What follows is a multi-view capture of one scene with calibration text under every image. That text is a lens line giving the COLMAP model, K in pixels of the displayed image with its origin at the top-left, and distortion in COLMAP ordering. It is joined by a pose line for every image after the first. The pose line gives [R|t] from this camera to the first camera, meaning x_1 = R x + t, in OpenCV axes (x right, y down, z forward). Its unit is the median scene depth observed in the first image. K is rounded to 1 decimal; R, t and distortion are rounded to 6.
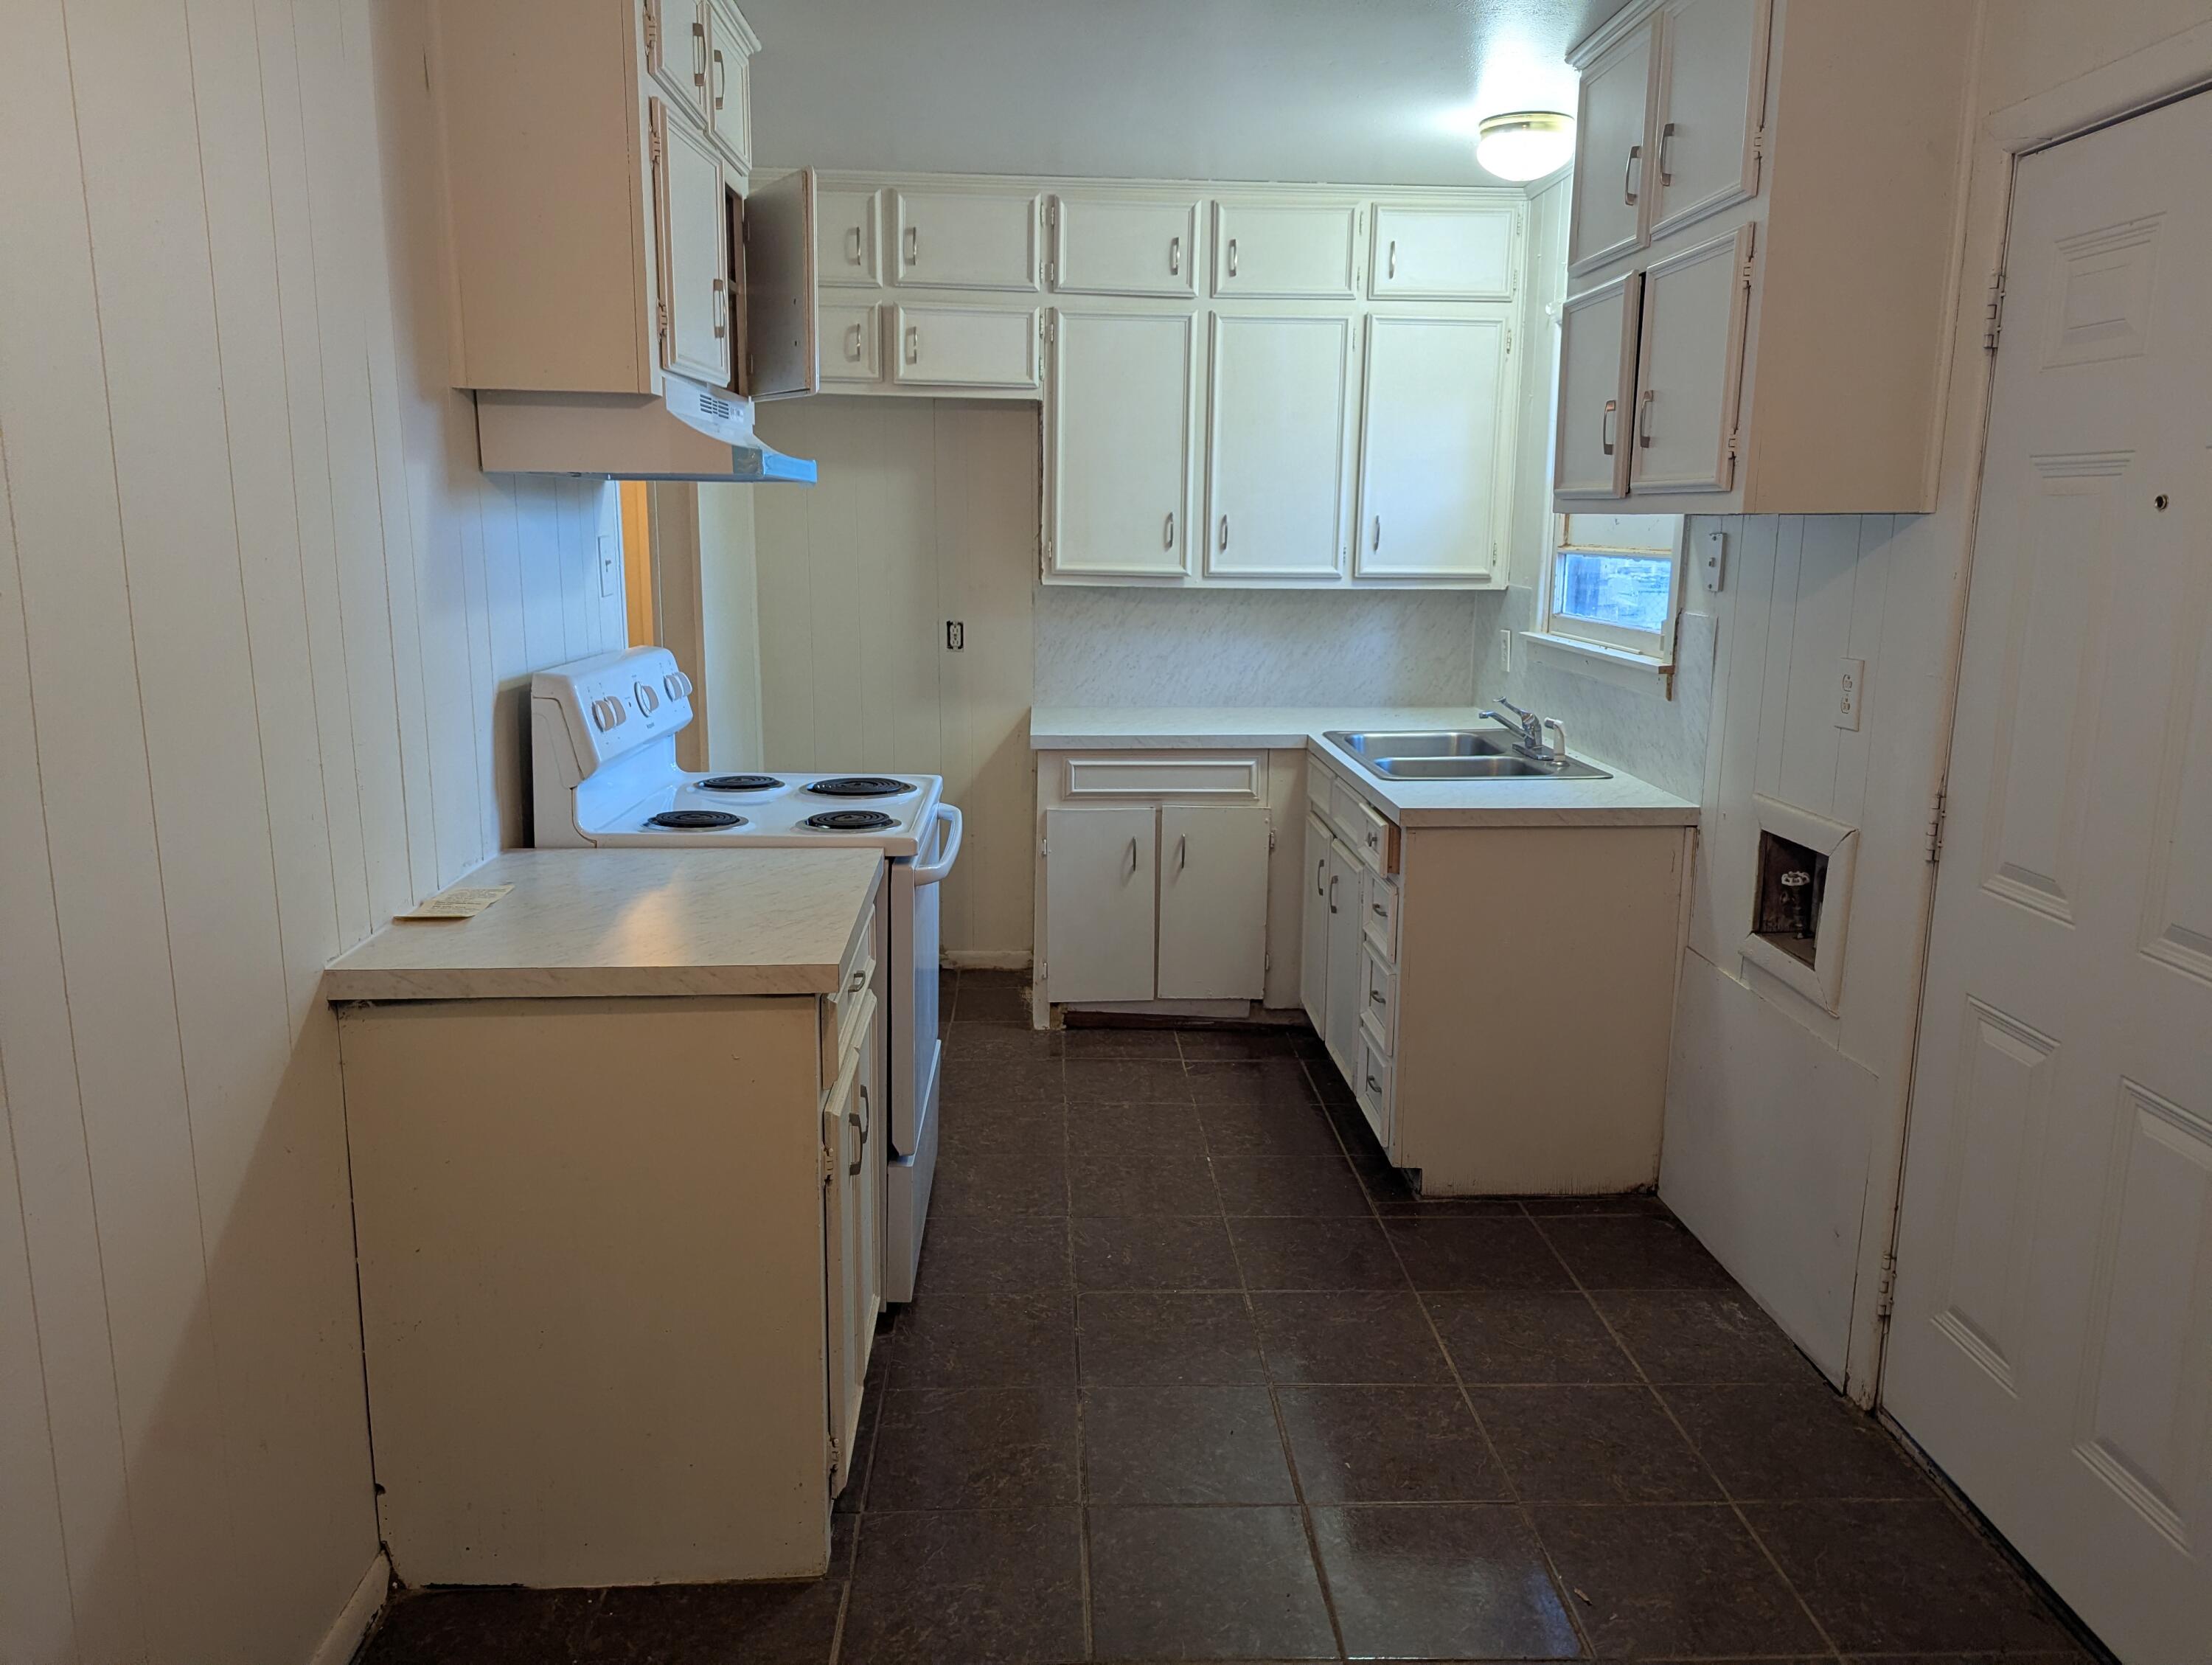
lens RADIAL K [[1574.9, 0, 1119.2], [0, 1574.9, 822.8], [0, 0, 1]] dist [0.051633, -0.031619]
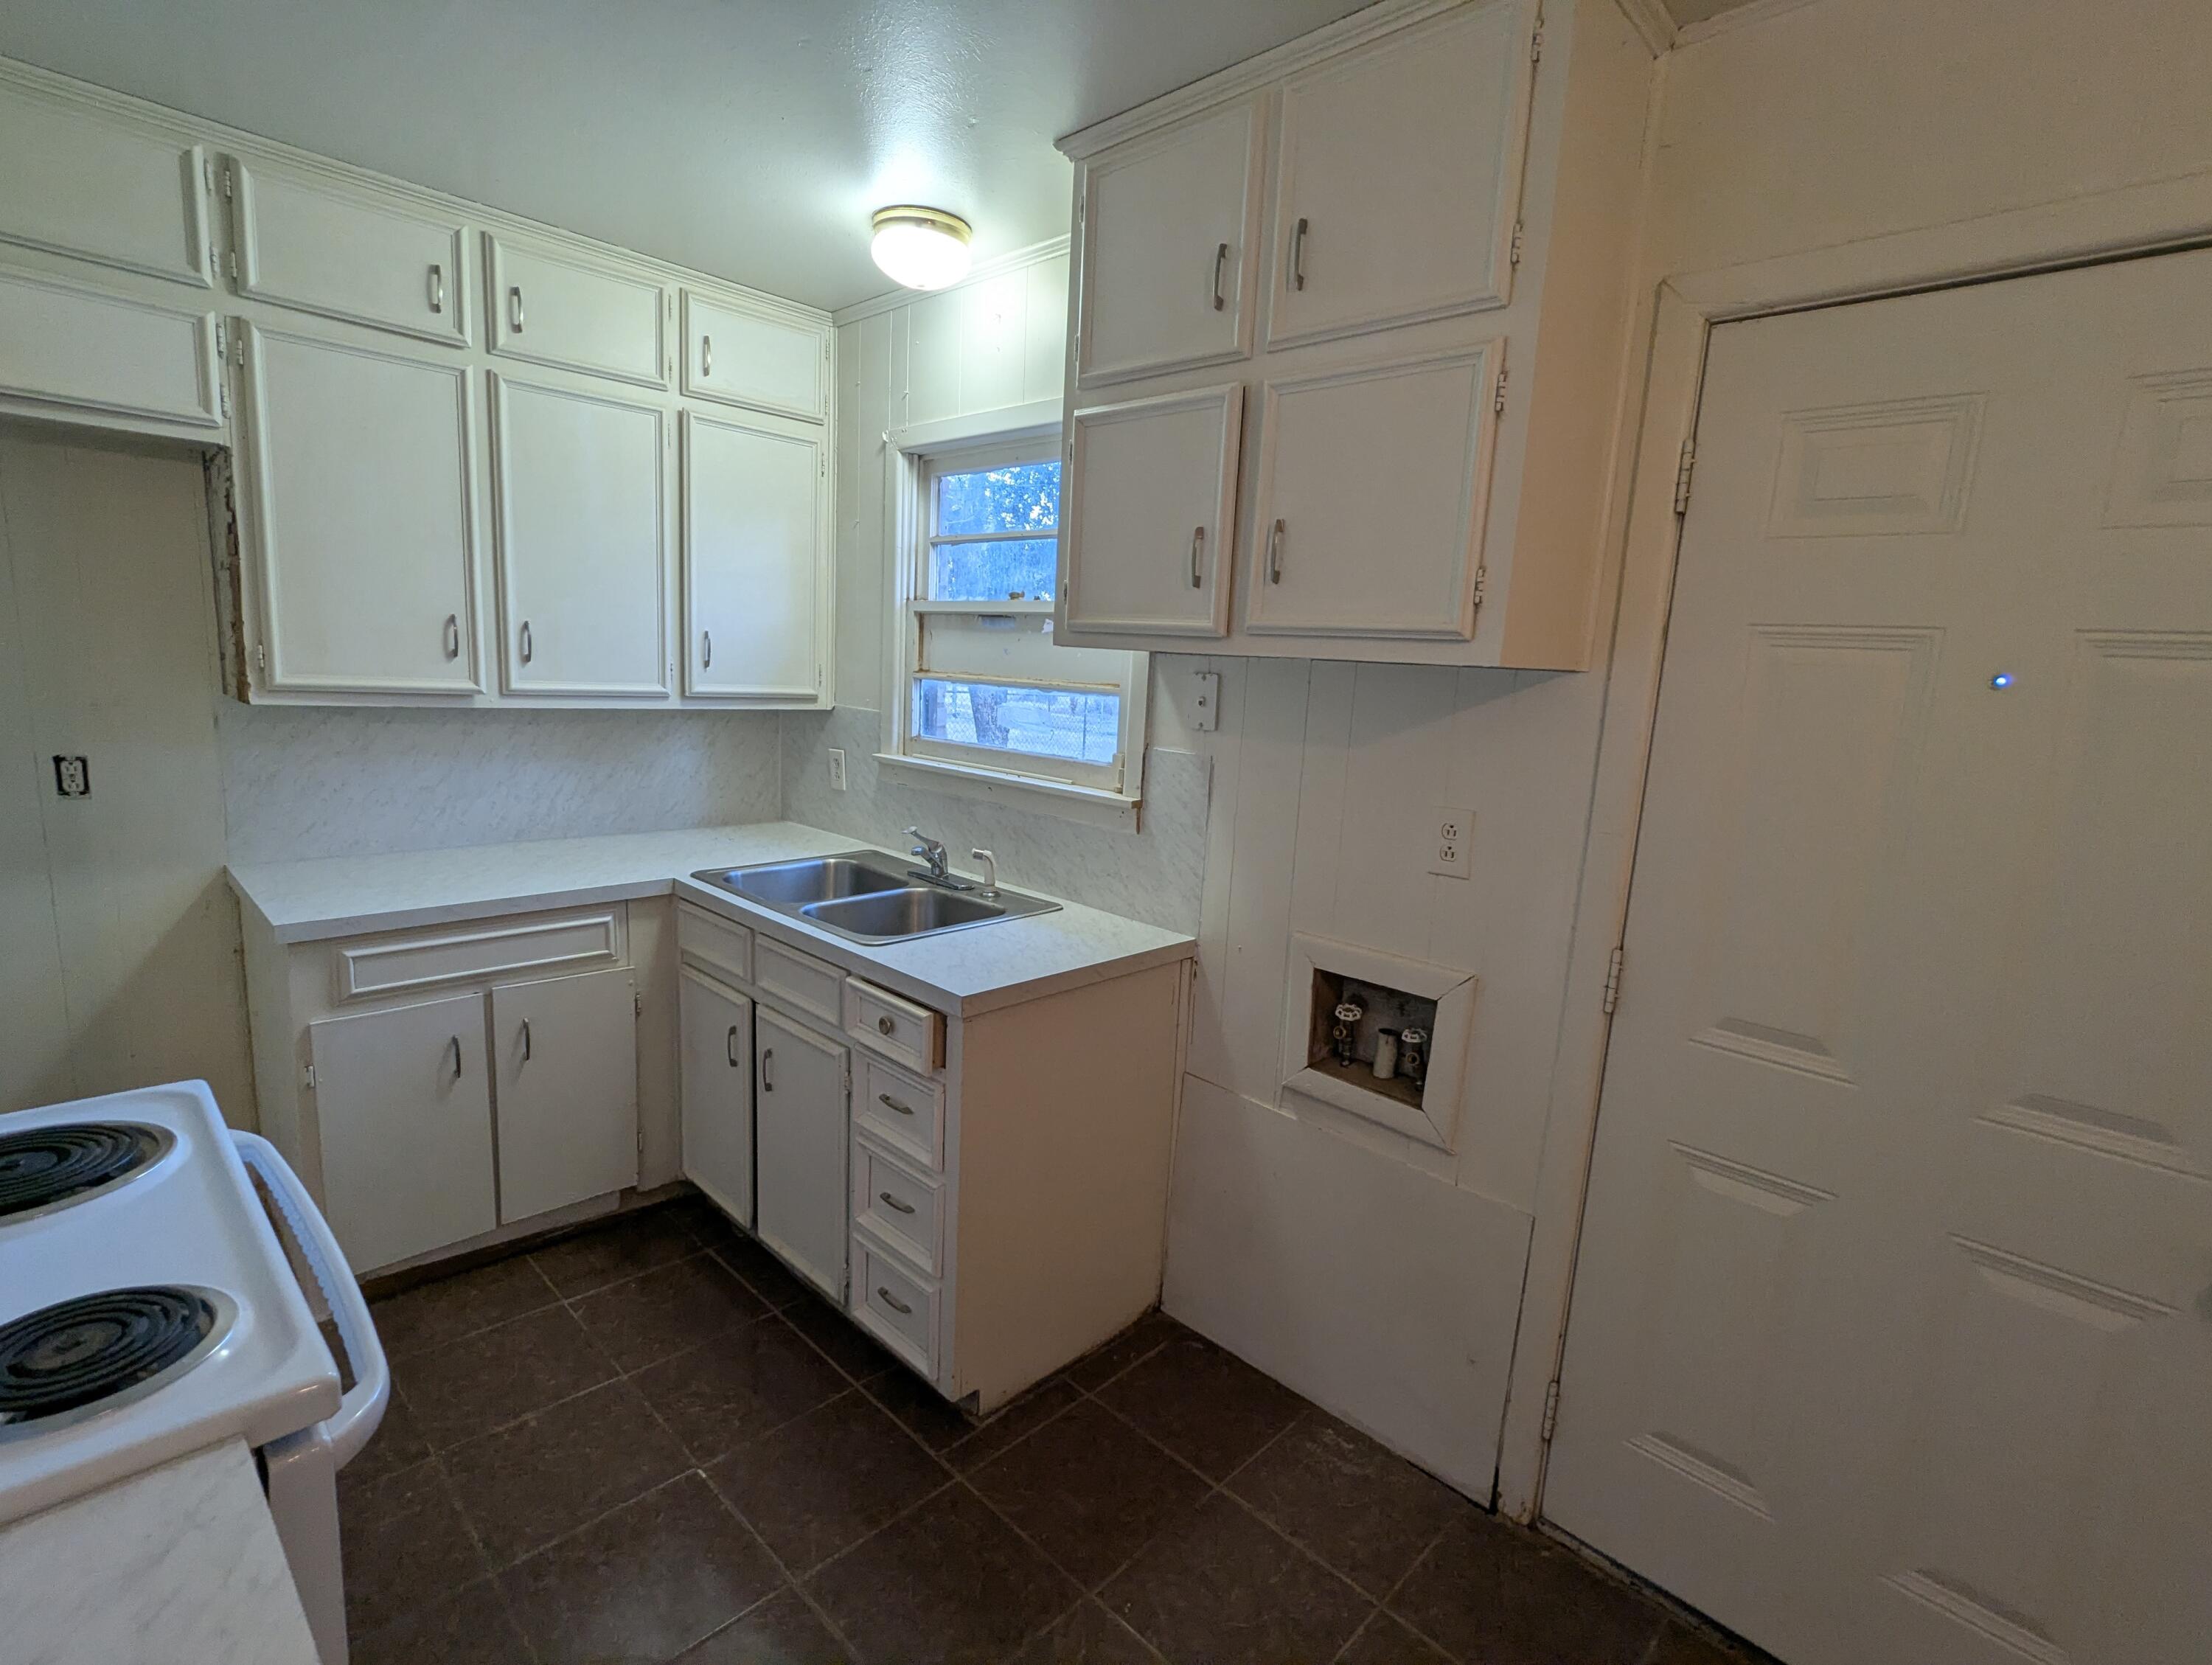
lens RADIAL K [[1052.3, 0, 1114.1], [0, 1052.3, 836.5], [0, 0, 1]] dist [-0.001765, -0.000661]
pose [[0.729429, -0.086329, 0.678587, -0.096145], [0.085661, 0.995723, 0.034596, -0.078229], [-0.678672, 0.032893, 0.733705, 0.404095]]
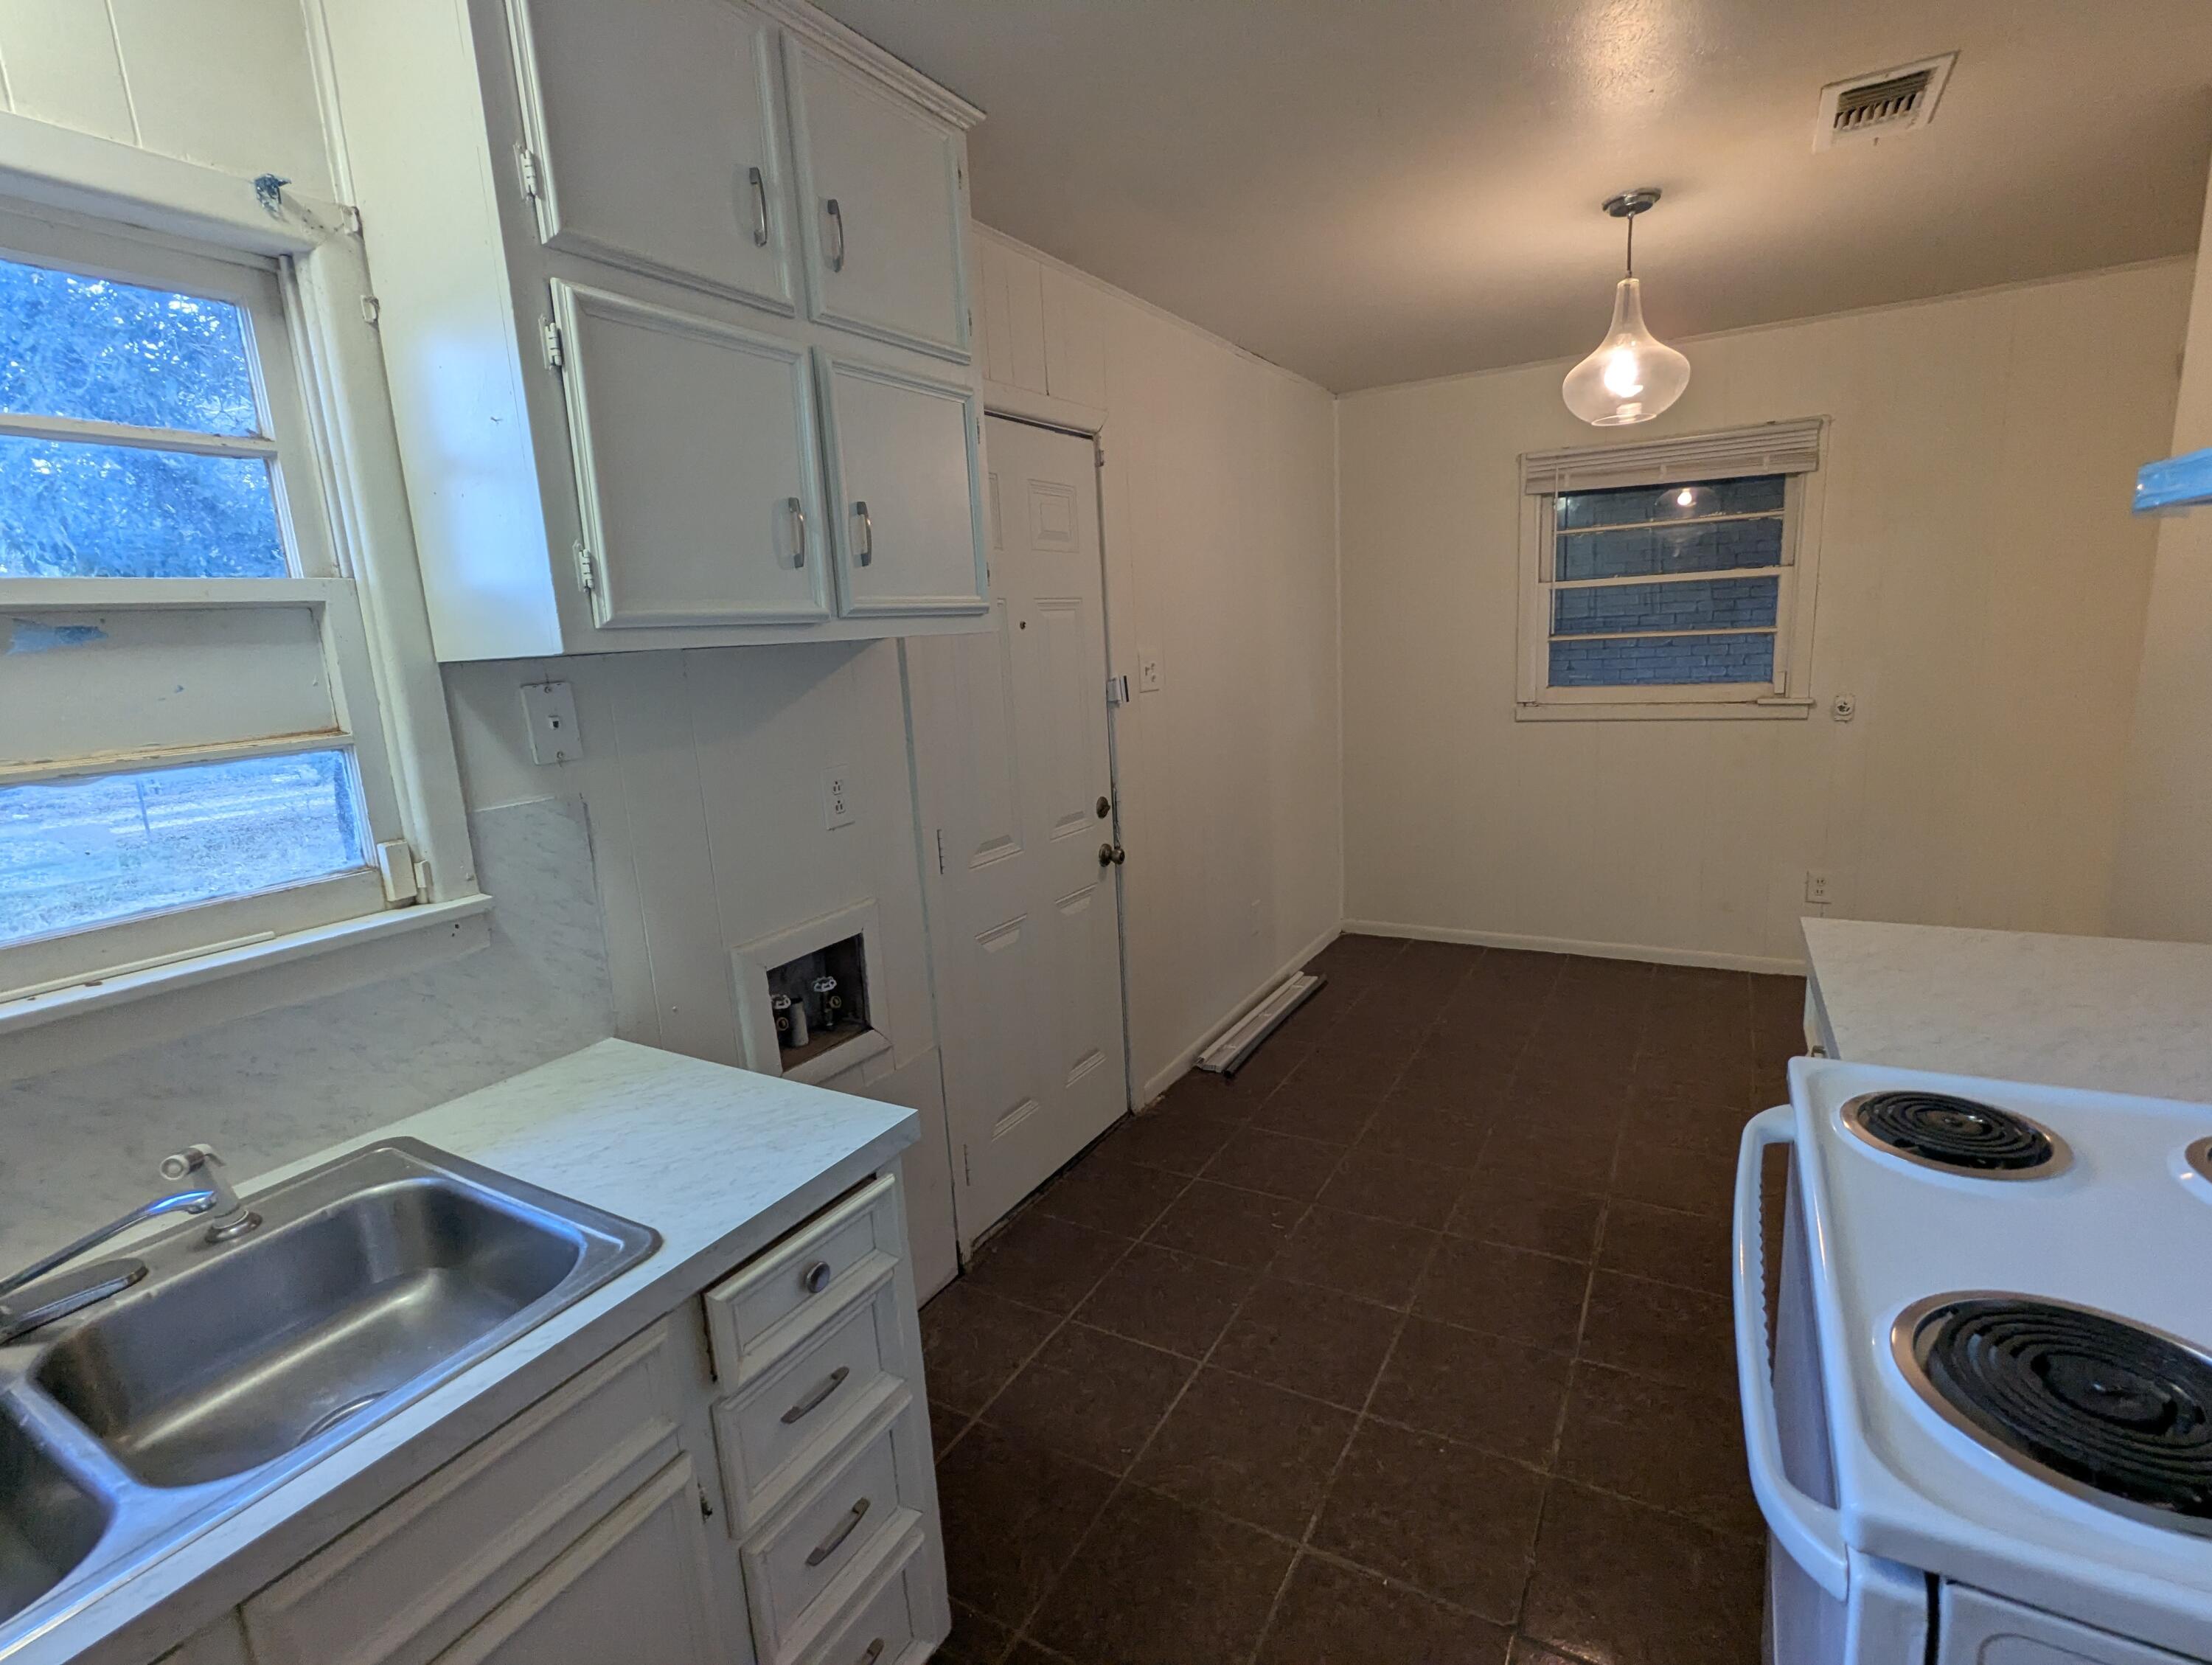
lens RADIAL K [[1052.3, 0, 1104.1], [0, 1052.3, 836.9], [0, 0, 1]] dist [-0.001765, -0.000661]
pose [[-0.837262, -0.071168, 0.542151, -0.074138], [0.149865, 0.923661, 0.352691, -0.182491], [-0.525864, 0.376545, -0.762680, 0.925390]]
